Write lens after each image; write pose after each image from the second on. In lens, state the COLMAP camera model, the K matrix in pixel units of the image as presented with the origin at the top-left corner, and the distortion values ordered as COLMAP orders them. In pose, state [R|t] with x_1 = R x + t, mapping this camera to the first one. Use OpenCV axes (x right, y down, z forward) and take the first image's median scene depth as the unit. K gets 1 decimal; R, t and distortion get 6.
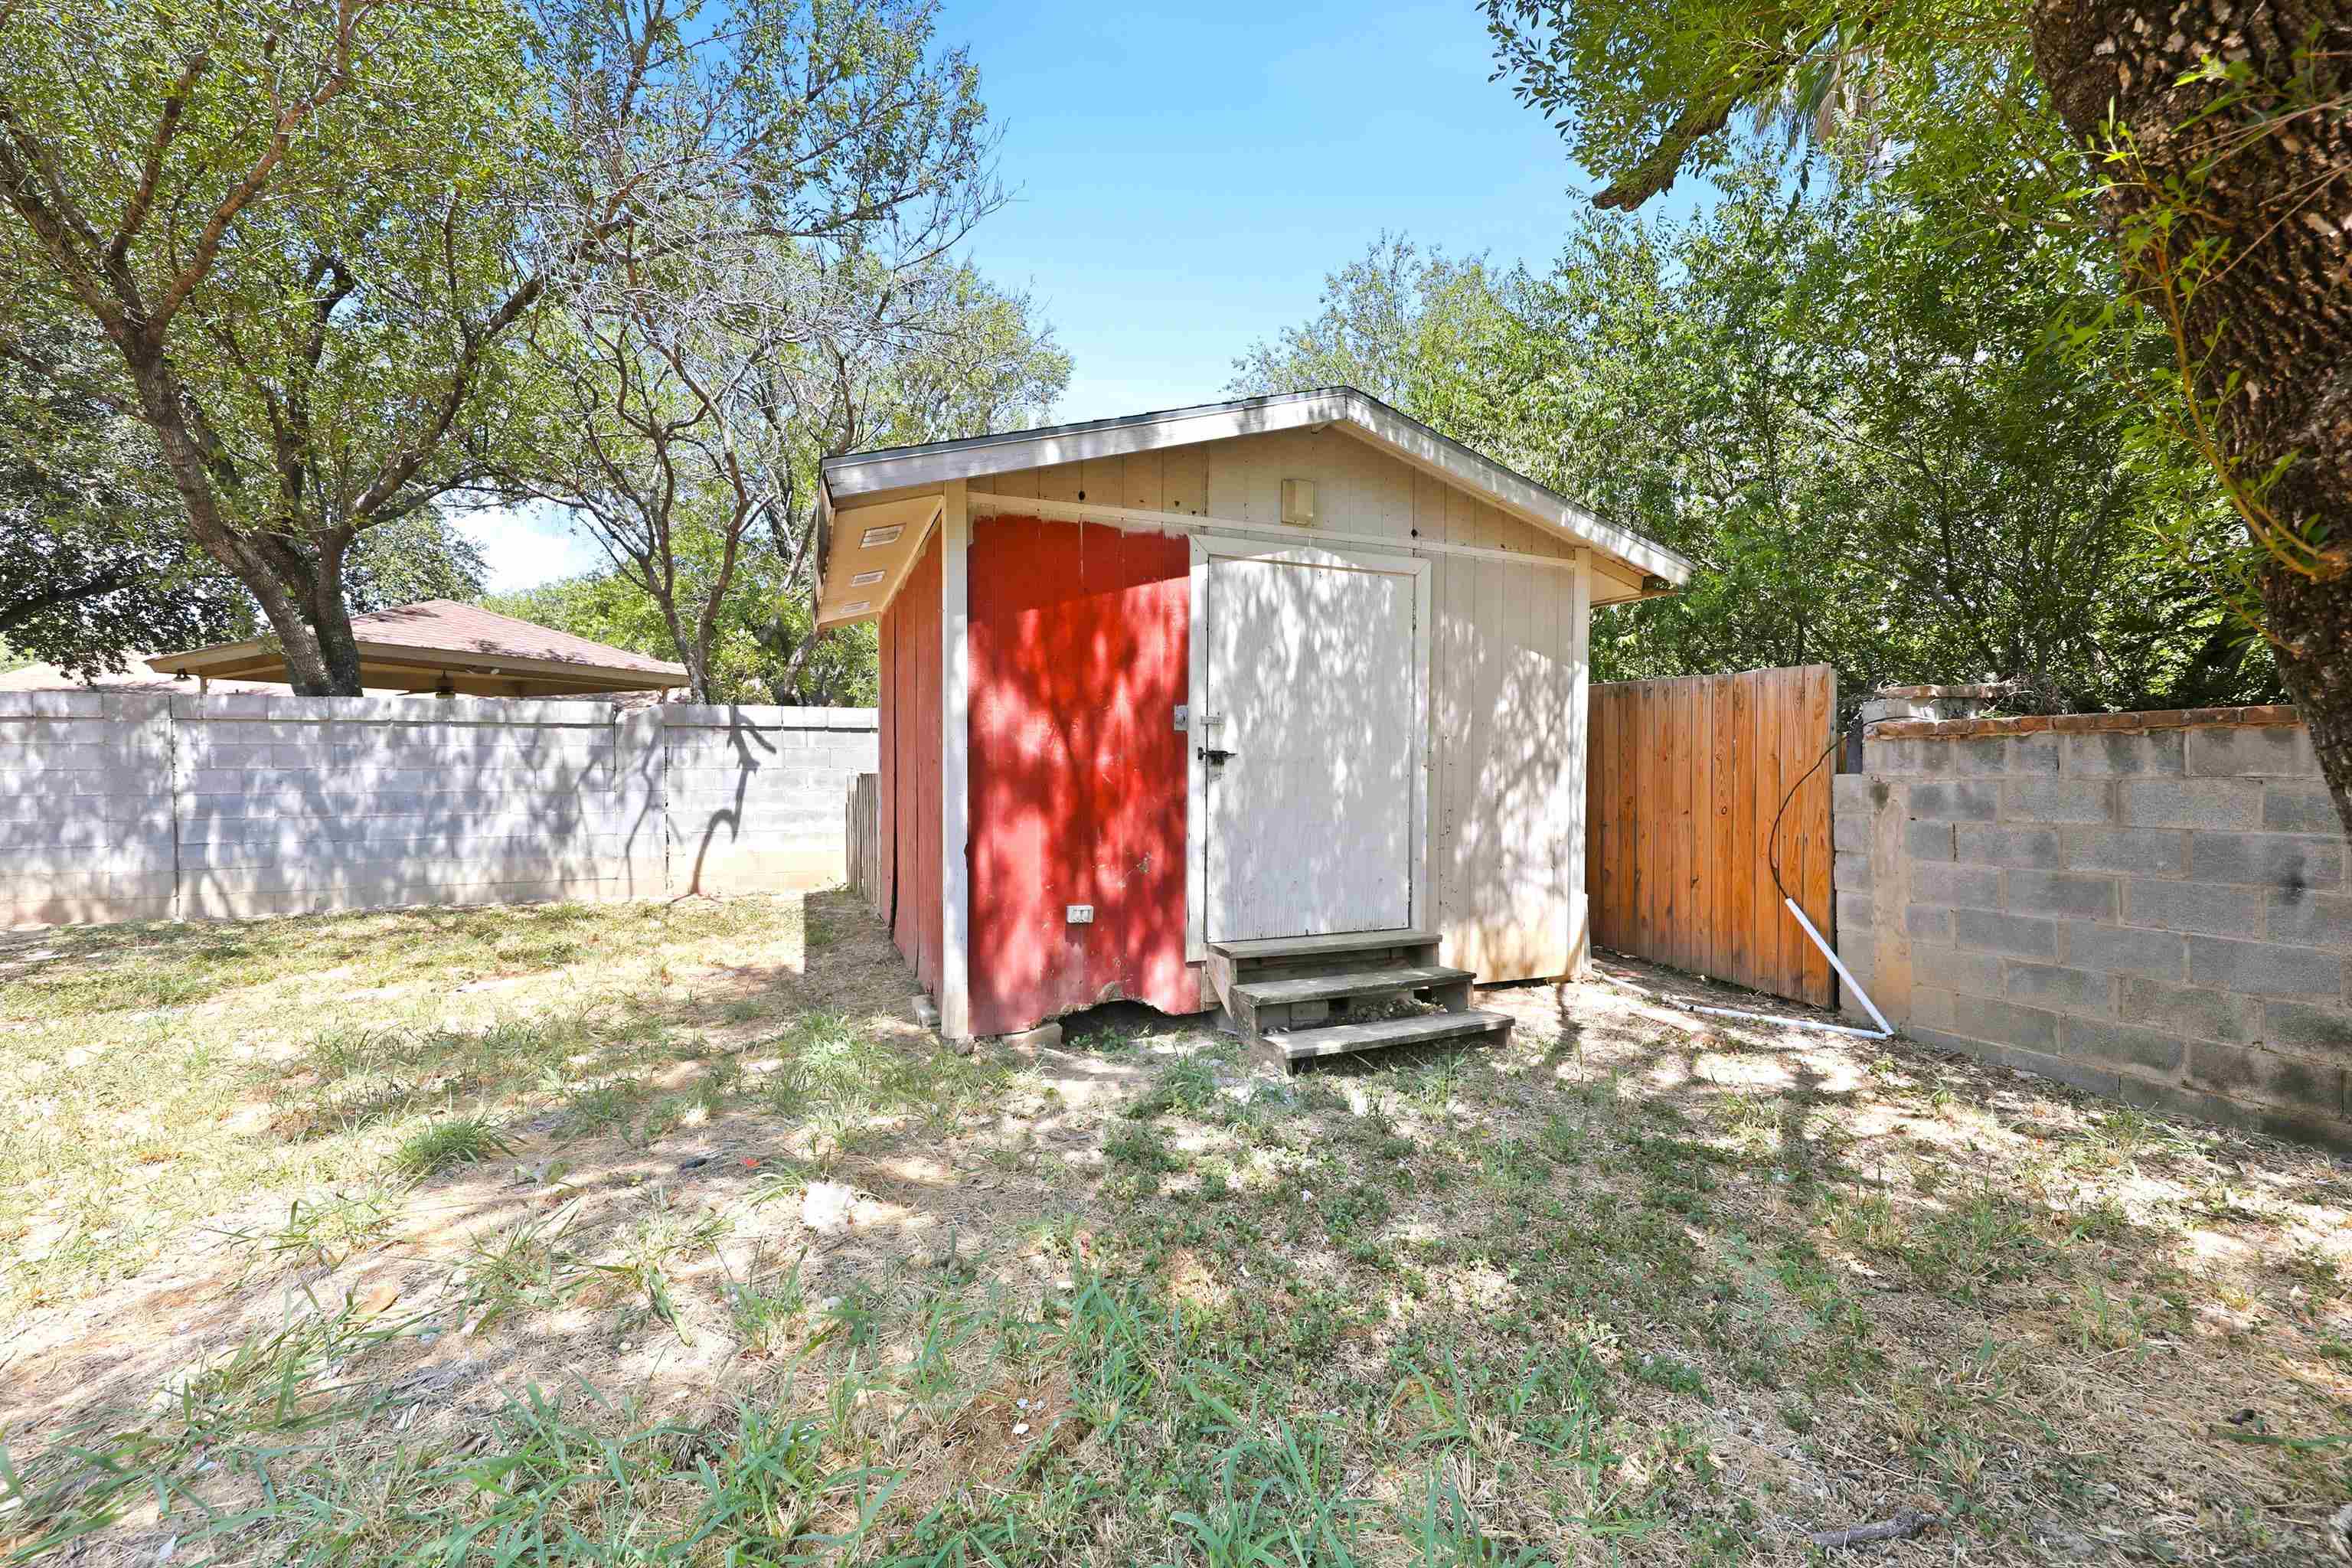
lens RADIAL K [[933.3, 0, 1166.5], [0, 933.3, 786.0], [0, 0, 1]] dist [-0.002154, -0.000485]
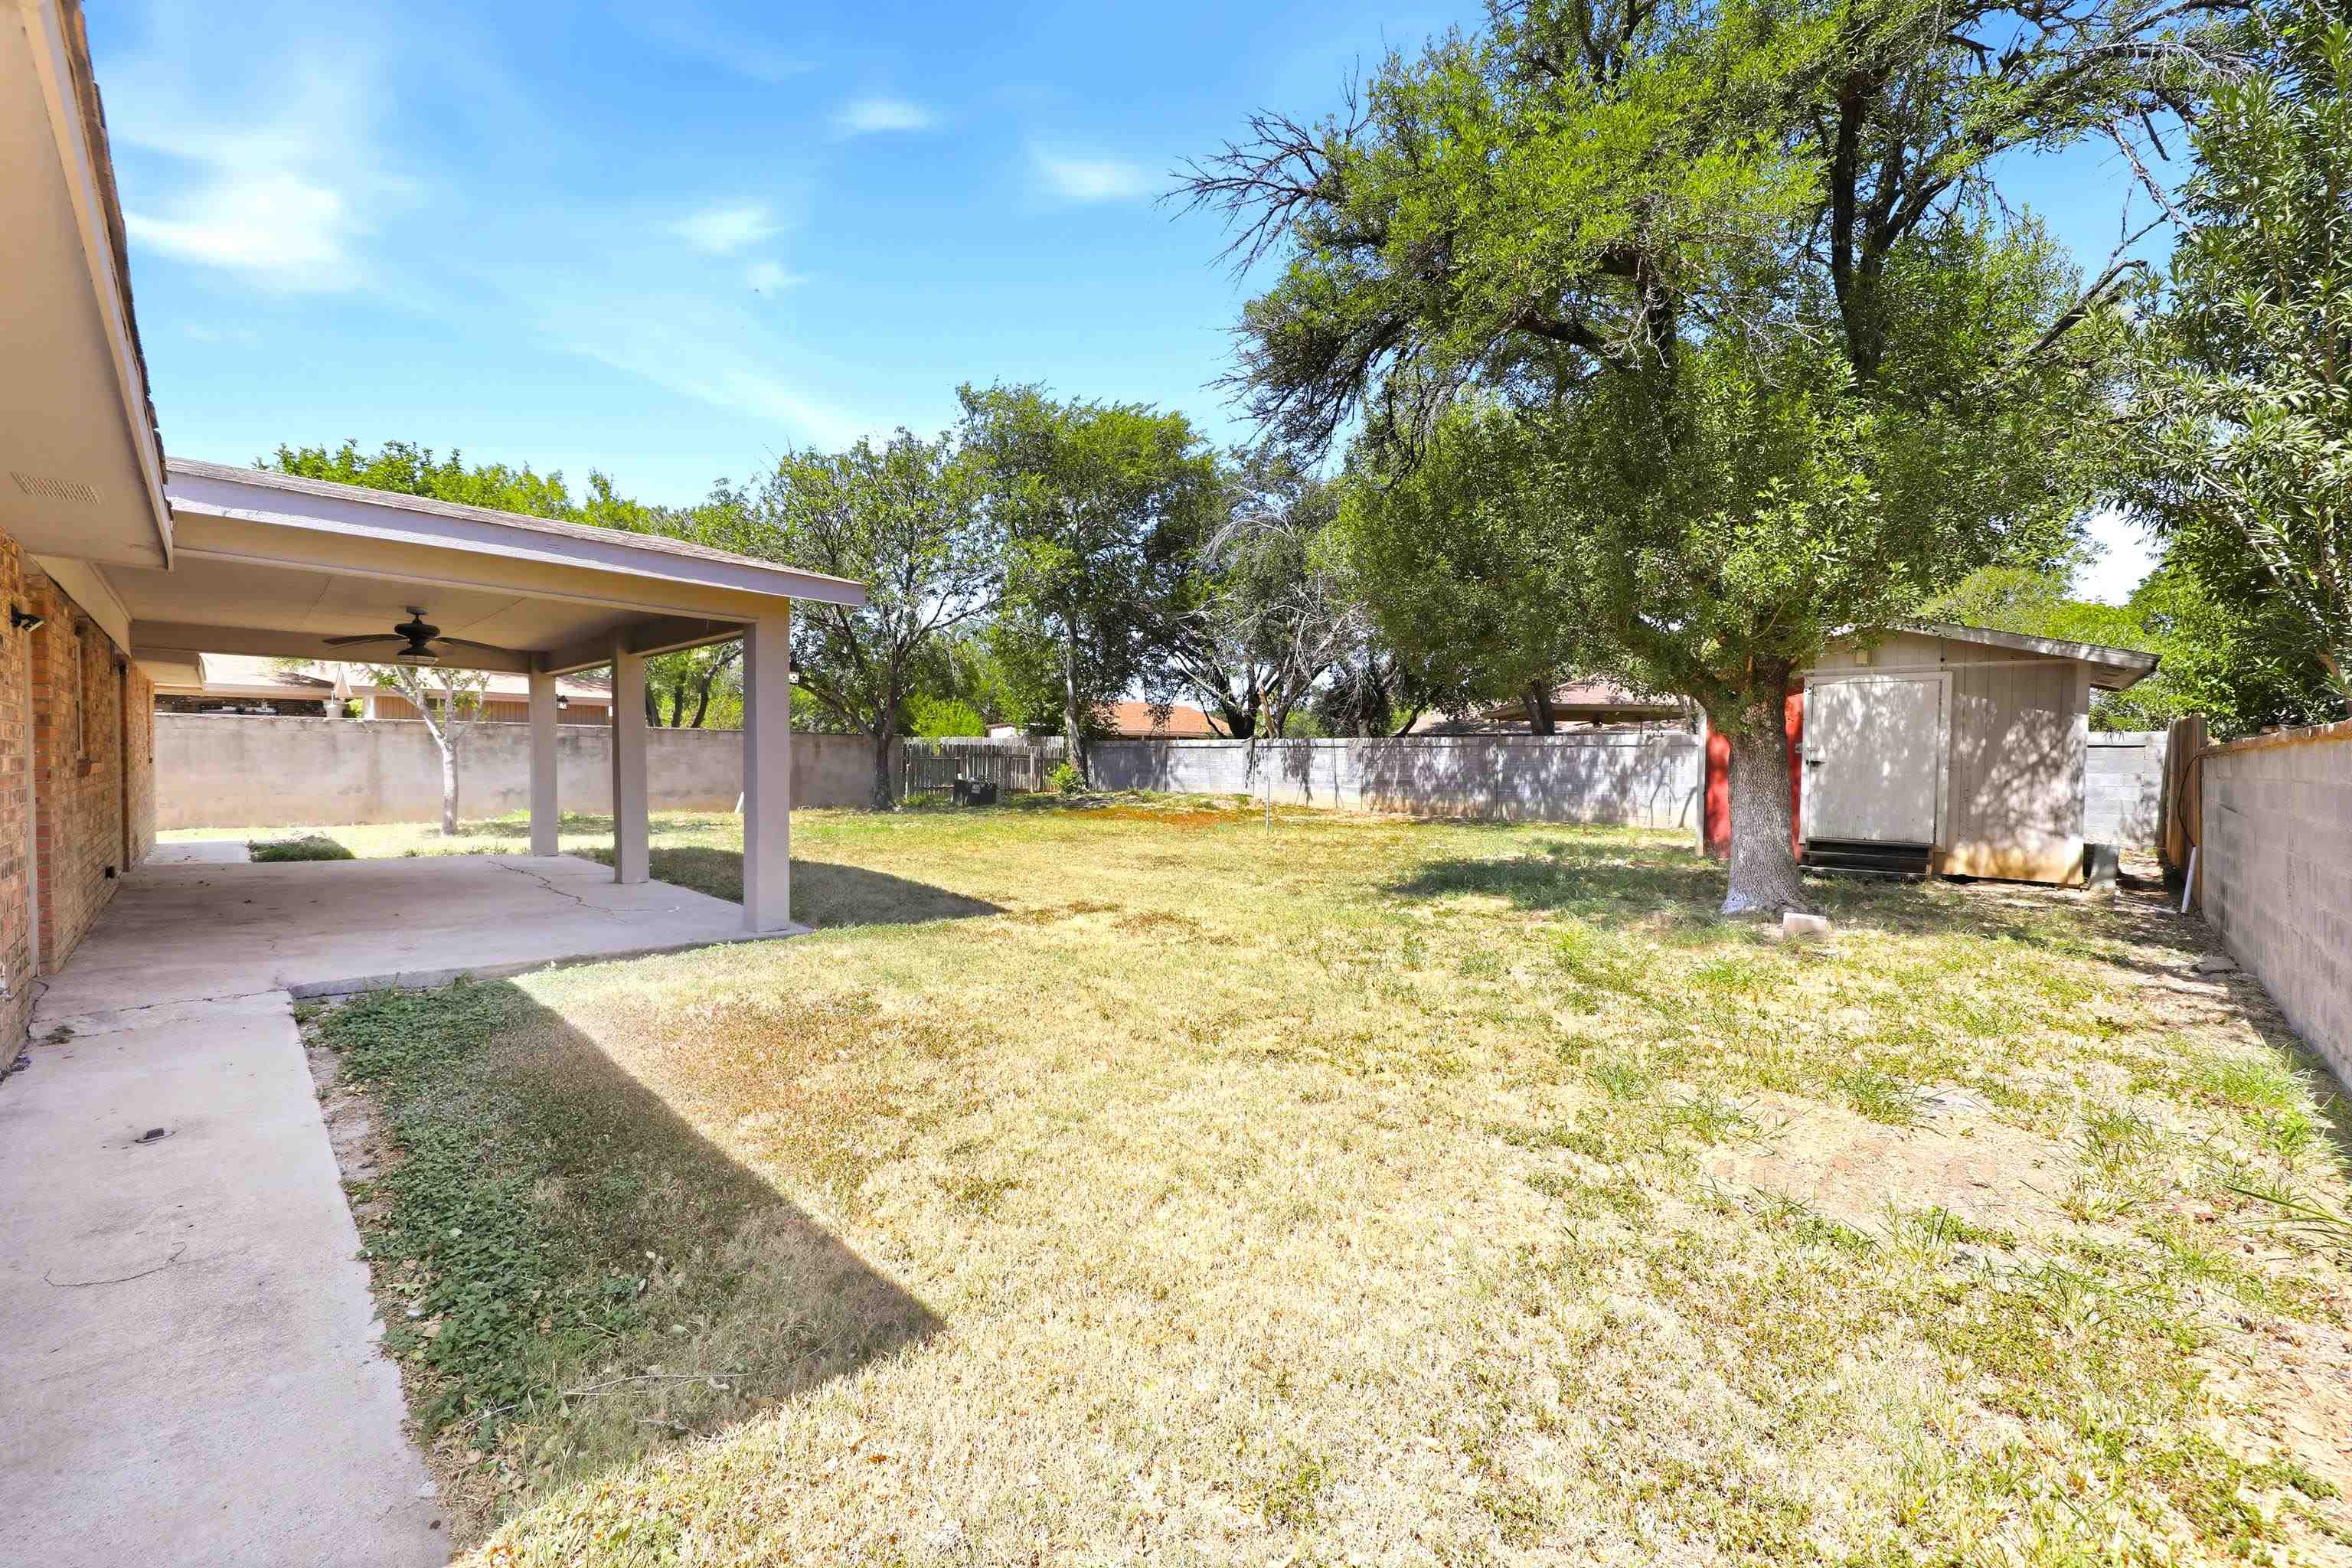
lens RADIAL K [[933.3, 0, 1166.5], [0, 933.3, 786.0], [0, 0, 1]] dist [-0.002154, -0.000485]
pose [[0.433215, 0.025967, -0.900916, 1.368051], [-0.026893, 0.999512, 0.015877, 0.035778], [0.900889, 0.017350, 0.433702, -1.471141]]
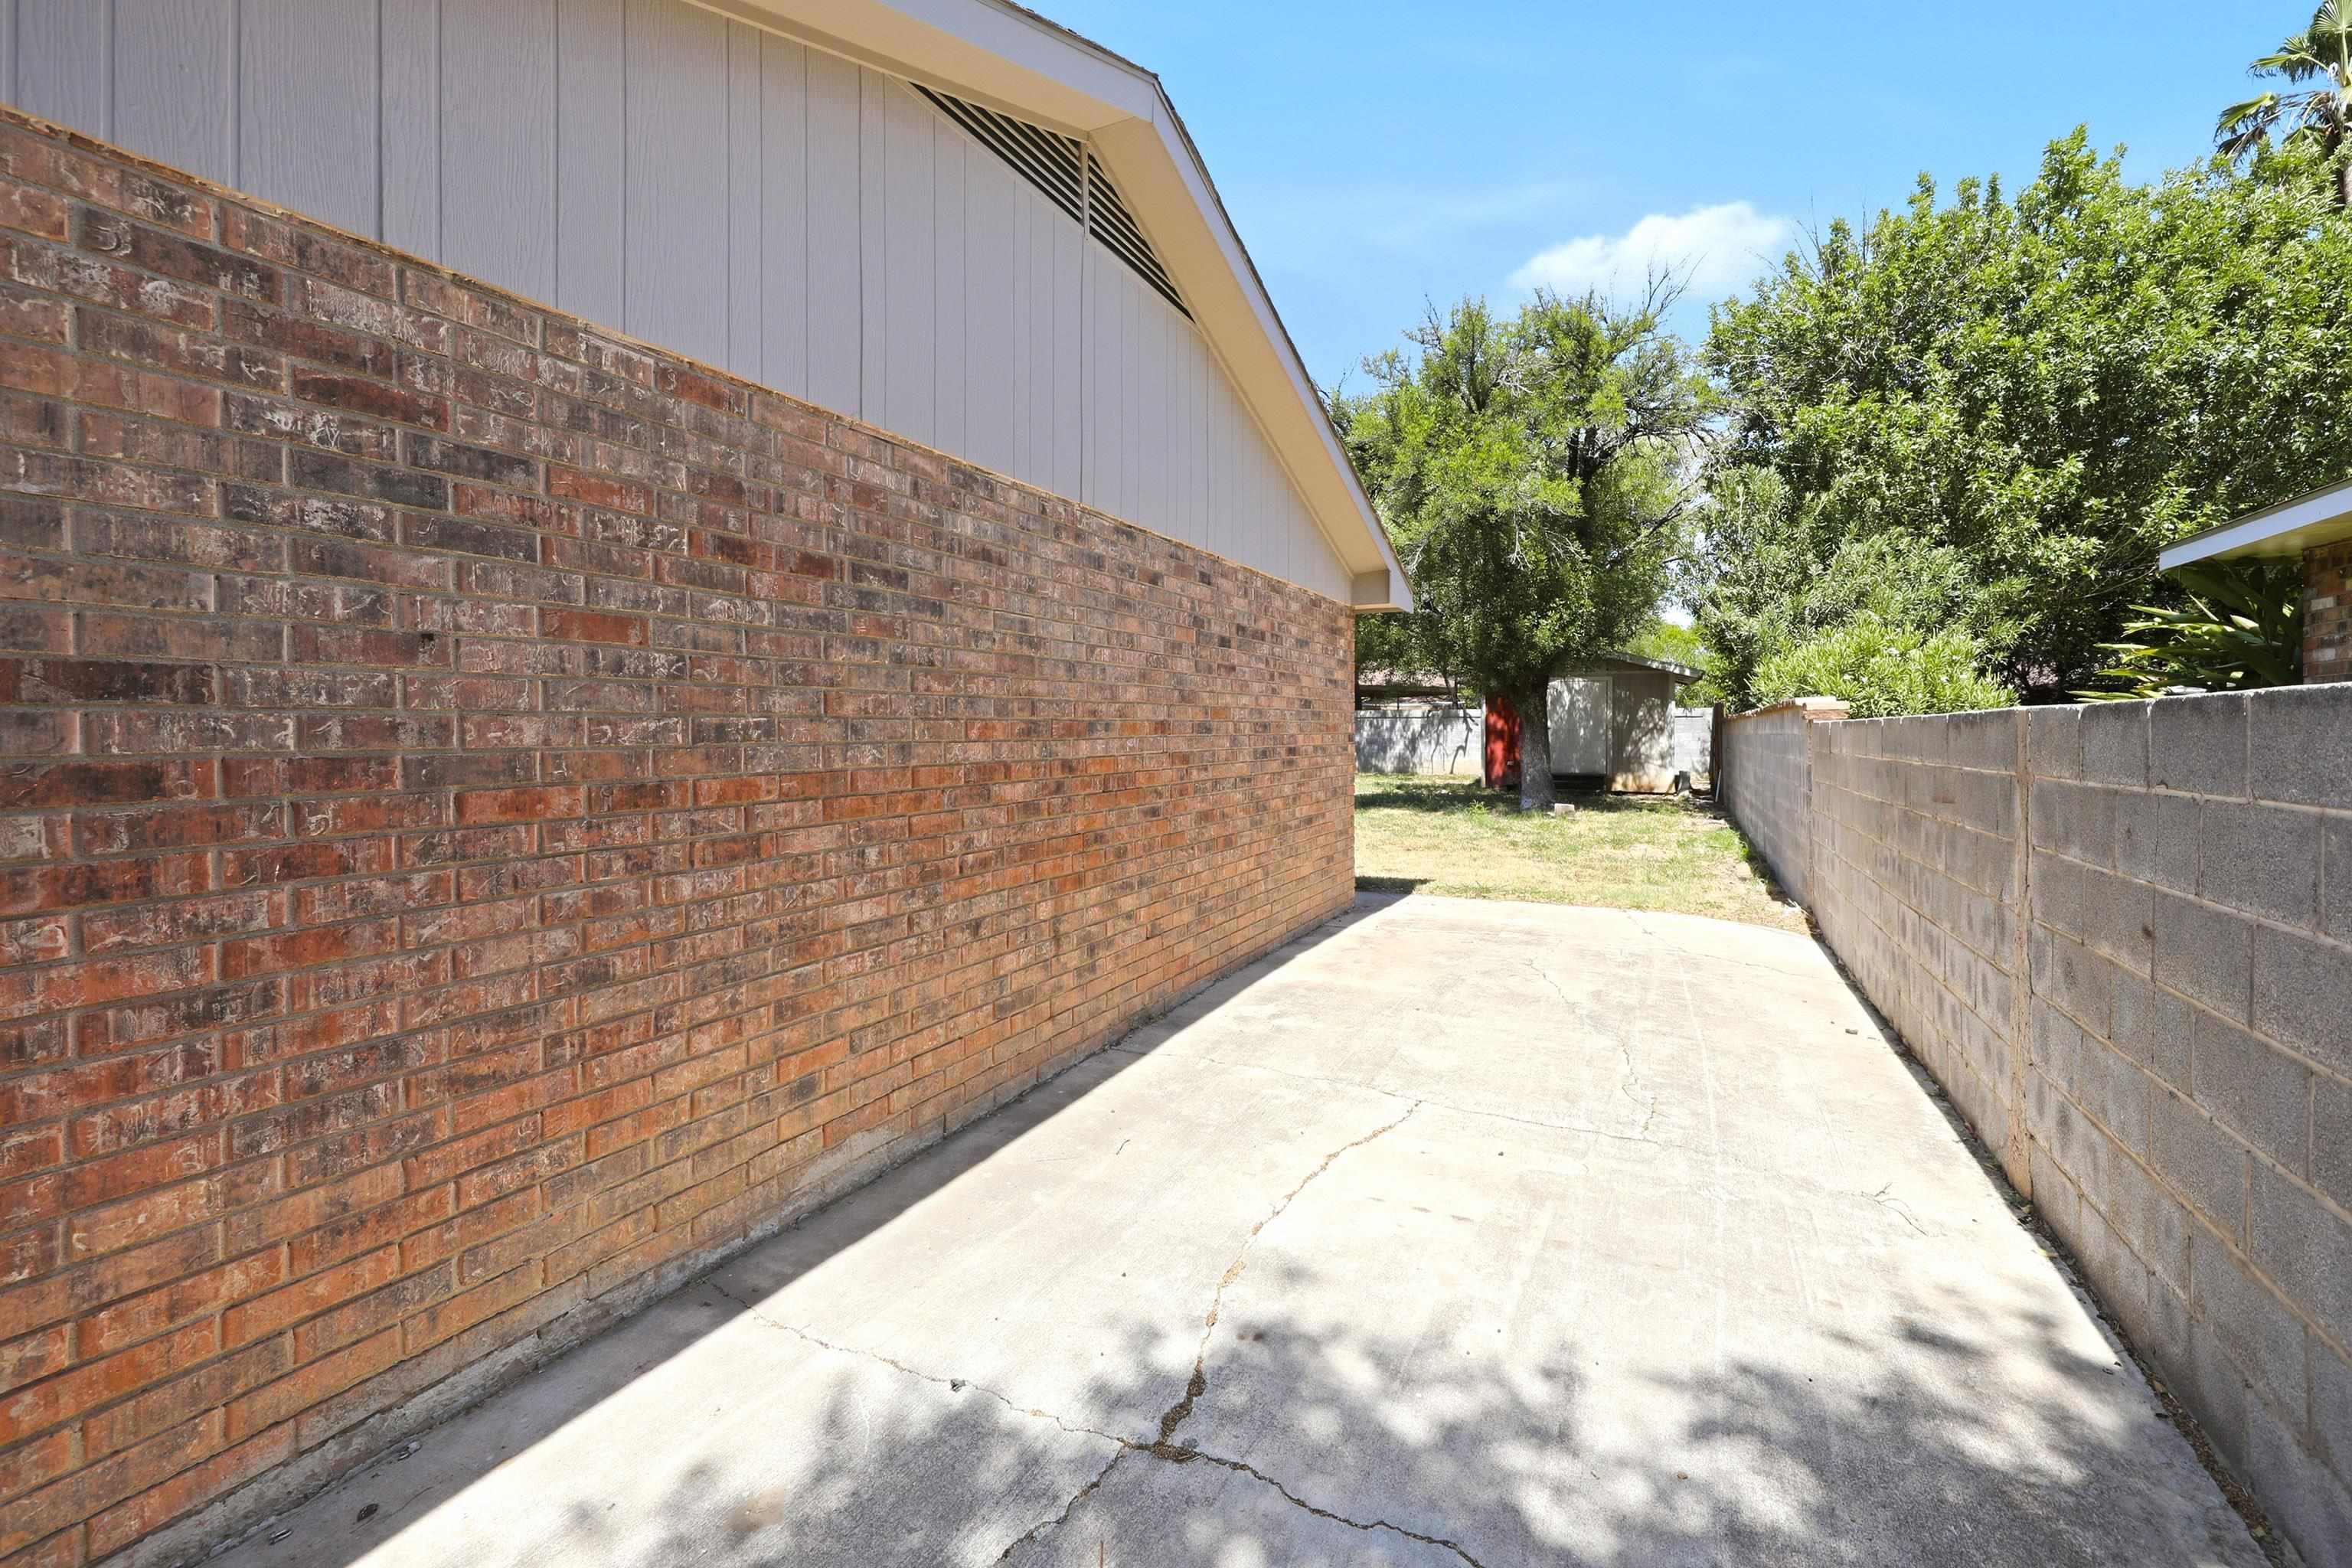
lens RADIAL K [[986.0, 0, 1175.0], [0, 986.0, 731.4], [0, 0, 1]] dist [-0.000207, -0.000085]
pose [[0.686913, -0.001899, -0.726738, 1.877351], [-0.012653, 0.999814, -0.014573, 0.060836], [0.726630, 0.019206, 0.686761, -2.883811]]
